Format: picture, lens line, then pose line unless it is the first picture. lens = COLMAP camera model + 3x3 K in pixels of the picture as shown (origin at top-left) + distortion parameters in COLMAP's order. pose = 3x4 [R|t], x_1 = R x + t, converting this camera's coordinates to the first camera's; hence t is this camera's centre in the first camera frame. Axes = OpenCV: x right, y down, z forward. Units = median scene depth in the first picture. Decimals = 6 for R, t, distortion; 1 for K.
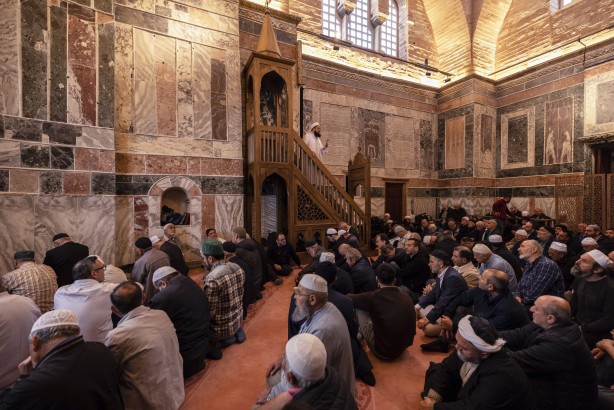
lens RADIAL K [[266.4, 0, 307.9], [0, 266.4, 201.7], [0, 0, 1]] dist [-0.000225, -0.000212]
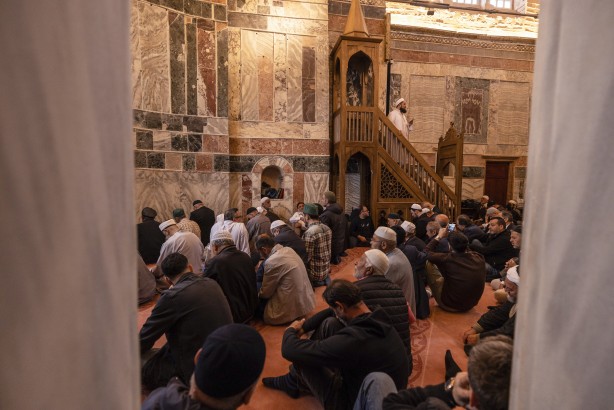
lens RADIAL K [[286.2, 0, 307.0], [0, 286.2, 205.0], [0, 0, 1]] dist [-0.010179, -0.000089]
pose [[0.954460, 0.034925, -0.296287, 0.020605], [-0.013593, 0.997184, 0.073753, 0.020661], [0.298028, -0.066367, 0.952247, -0.145289]]
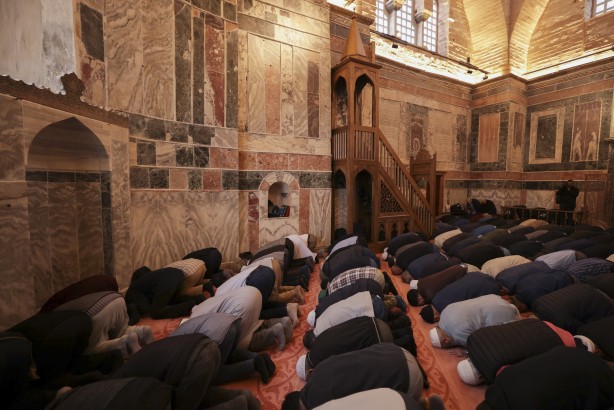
lens RADIAL K [[275.1, 0, 307.0], [0, 275.1, 205.0], [0, 0, 1]] dist [-0.051876, 0.015188]
pose [[0.999374, 0.006319, 0.034819, -0.400335], [-0.008569, 0.997856, 0.064878, -0.033346], [-0.034334, -0.065136, 0.997286, -0.117702]]
